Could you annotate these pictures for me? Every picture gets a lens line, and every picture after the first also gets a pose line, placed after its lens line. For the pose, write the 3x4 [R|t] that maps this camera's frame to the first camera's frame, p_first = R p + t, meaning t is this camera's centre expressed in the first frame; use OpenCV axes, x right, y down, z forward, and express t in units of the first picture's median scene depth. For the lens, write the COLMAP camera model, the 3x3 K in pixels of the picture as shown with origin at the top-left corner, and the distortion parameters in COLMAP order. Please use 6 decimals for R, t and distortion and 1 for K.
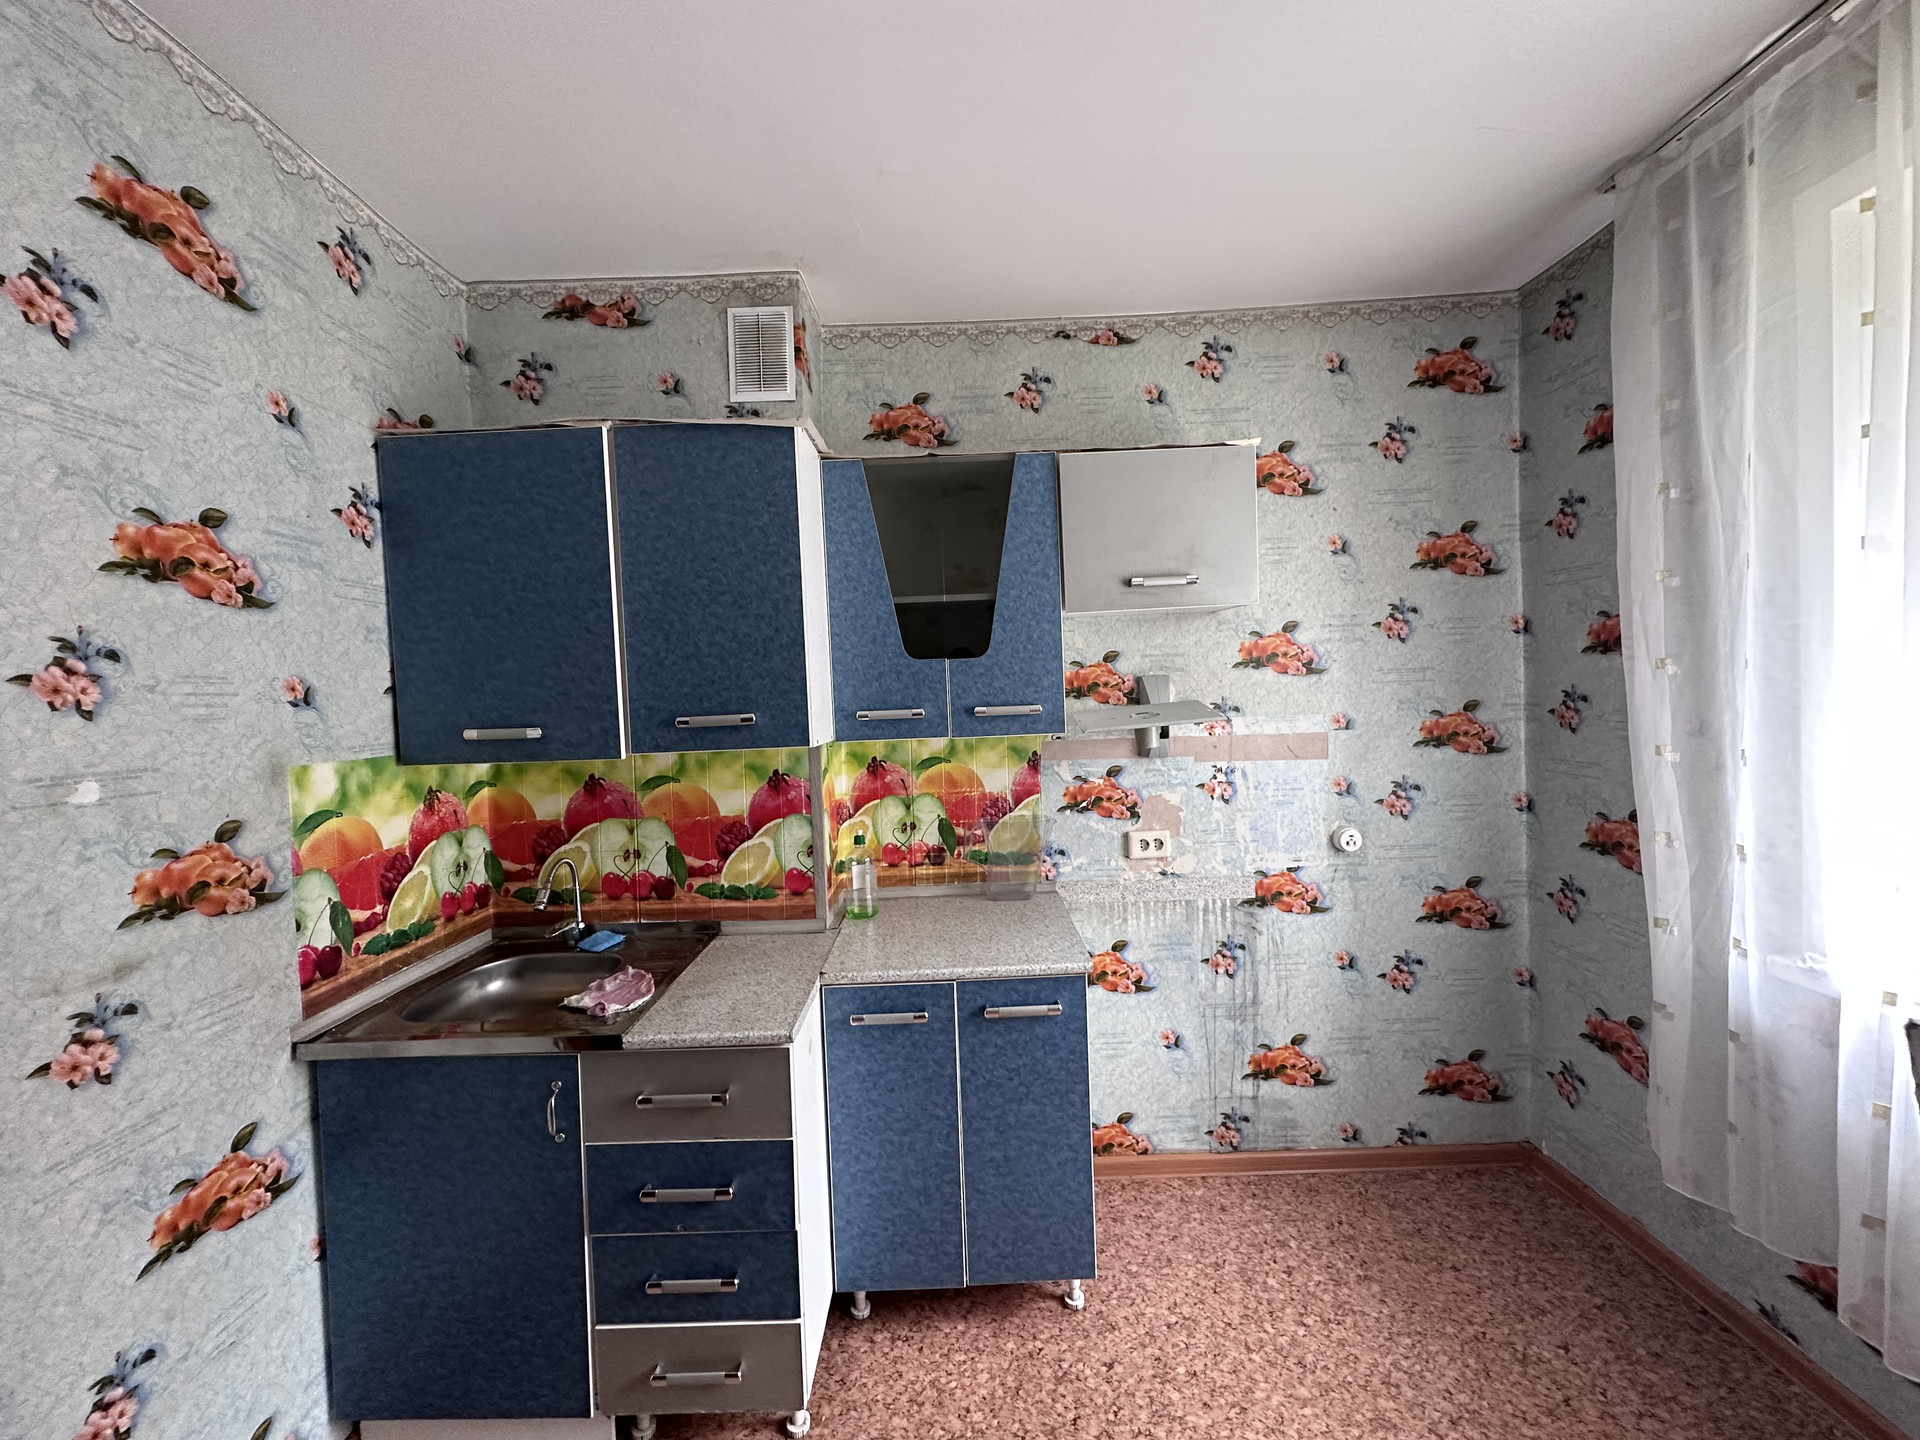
lens RADIAL K [[765.6, 0, 941.4], [0, 765.6, 719.8], [0, 0, 1]] dist [-0.007057, -0.000241]
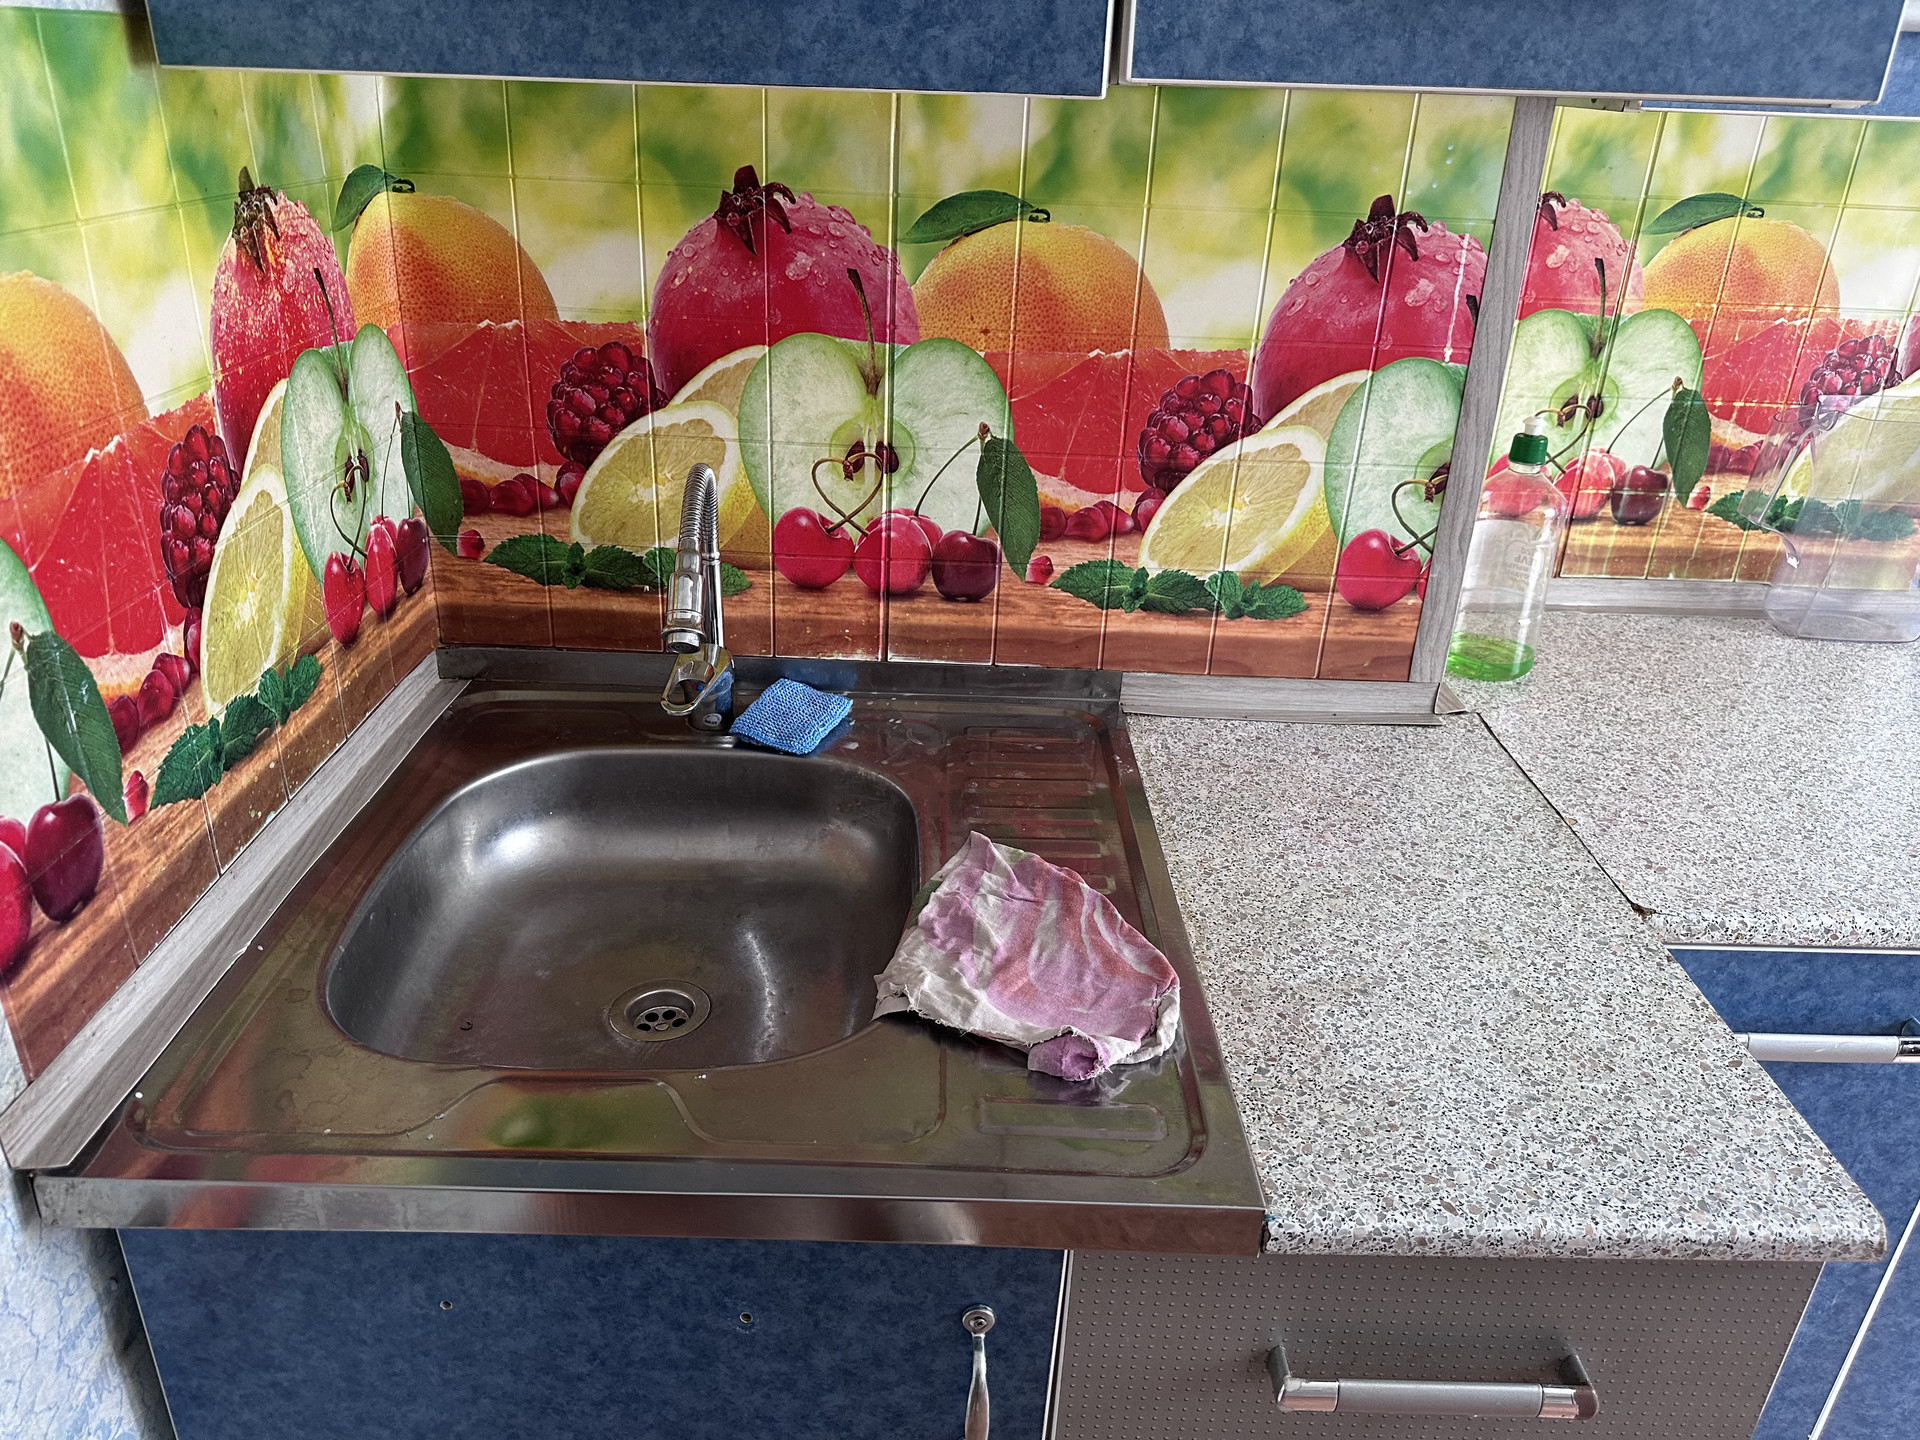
lens RADIAL K [[1333.0, 0, 896.3], [0, 1333.0, 735.1], [0, 0, 1]] dist [0.082362, -0.125611]
pose [[0.997825, 0.060403, 0.026386, -0.430902], [-0.065913, 0.911257, 0.406529, 0.058930], [0.000511, -0.407385, 0.913257, 0.480565]]
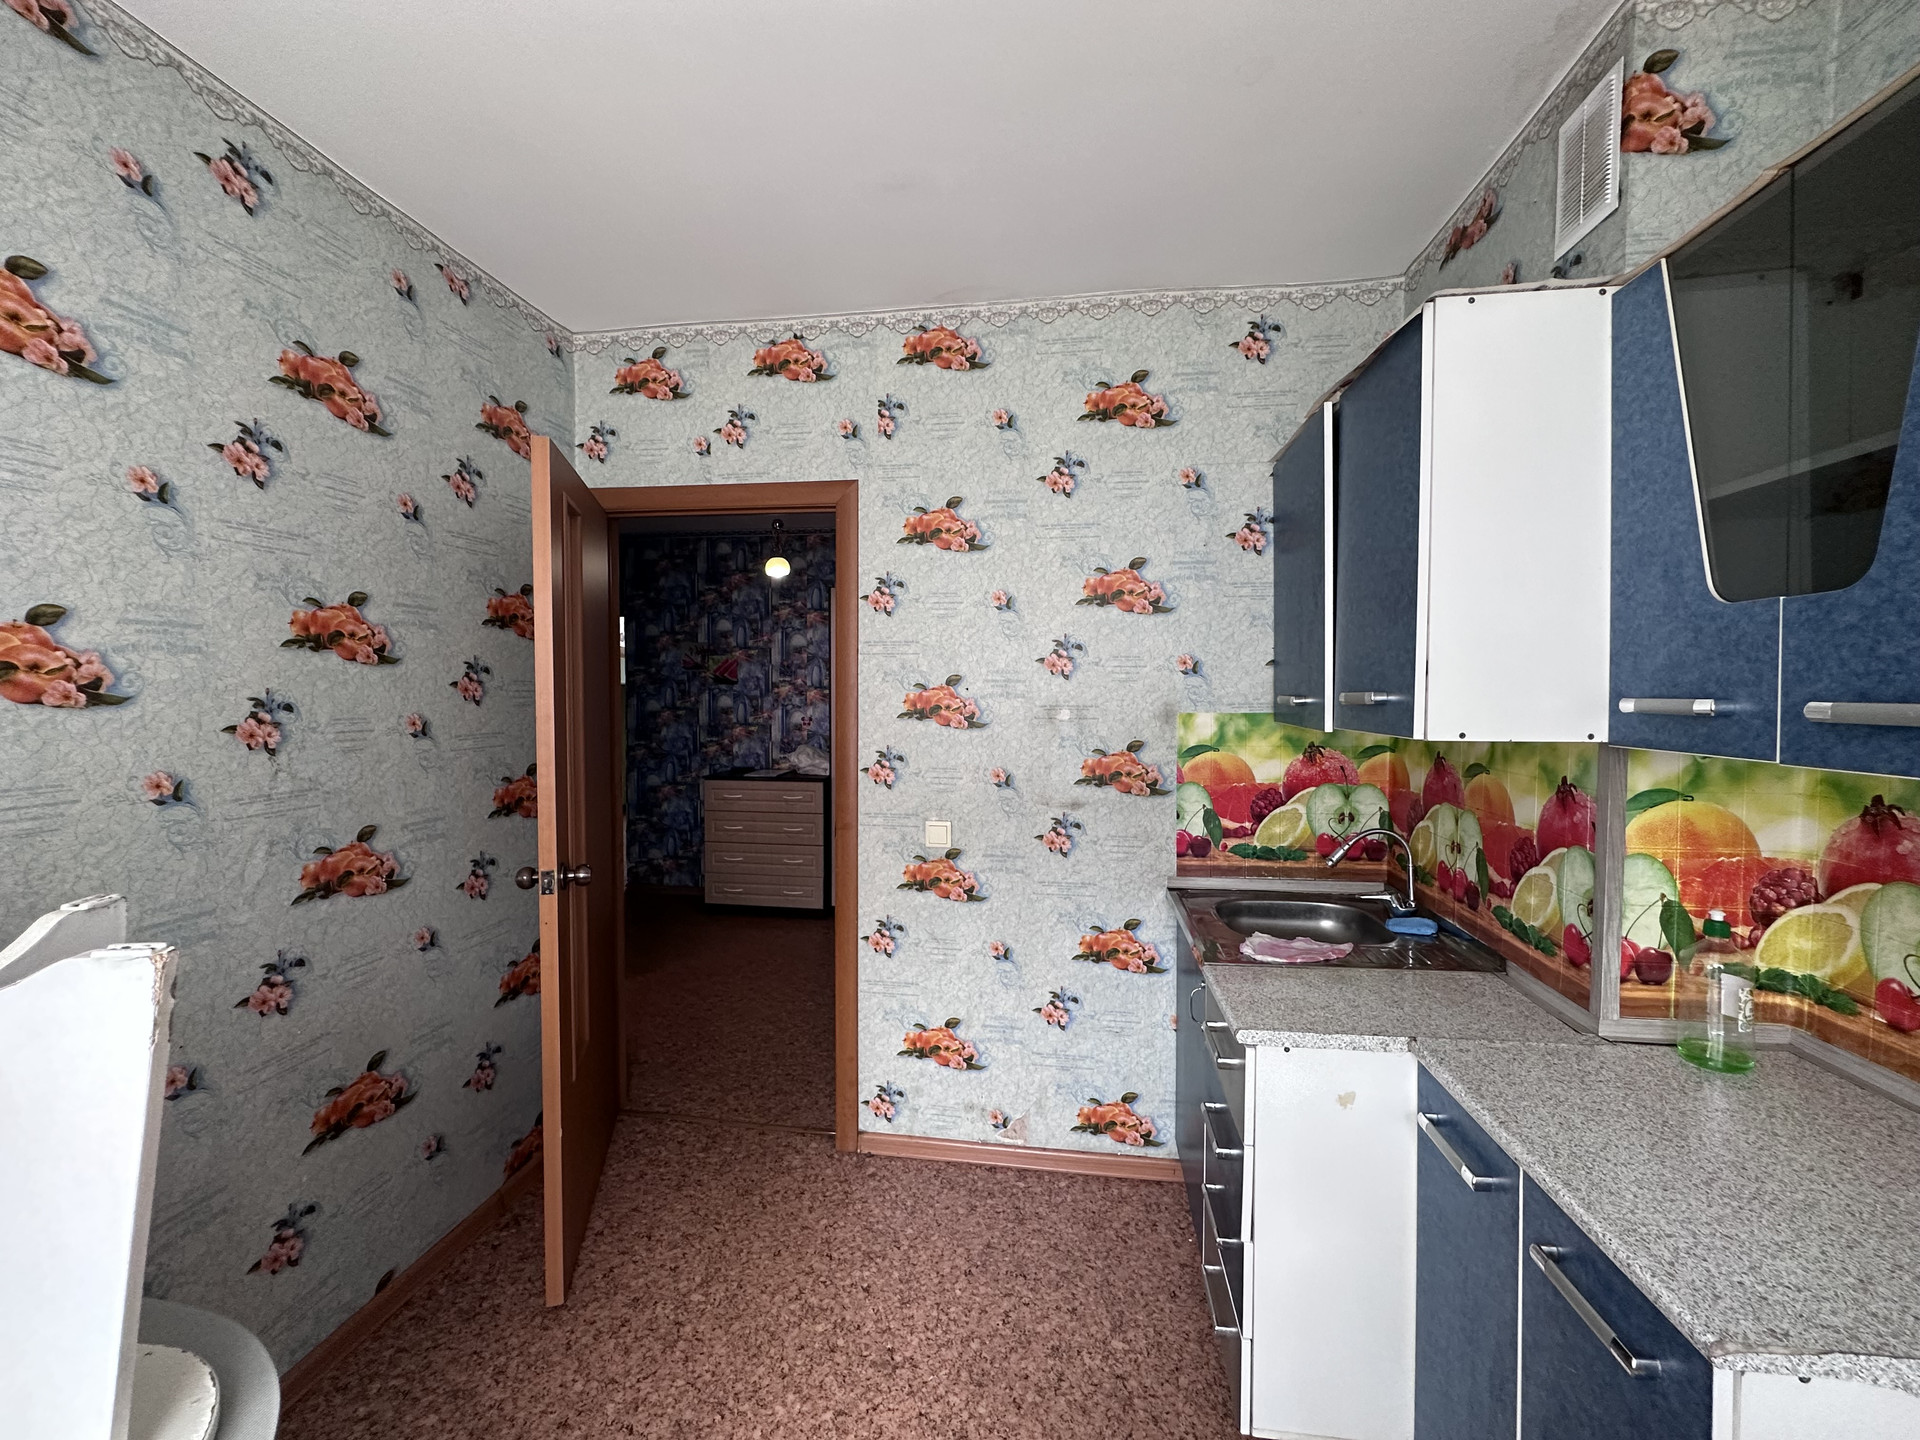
lens RADIAL K [[765.2, 0, 963.6], [0, 765.2, 718.8], [0, 0, 1]] dist [-0.003653, 0.000706]
pose [[-0.123396, 0.078241, -0.989268, 0.569920], [-0.025332, 0.996314, 0.081958, -0.033163], [0.992034, 0.035174, -0.120959, 0.574568]]
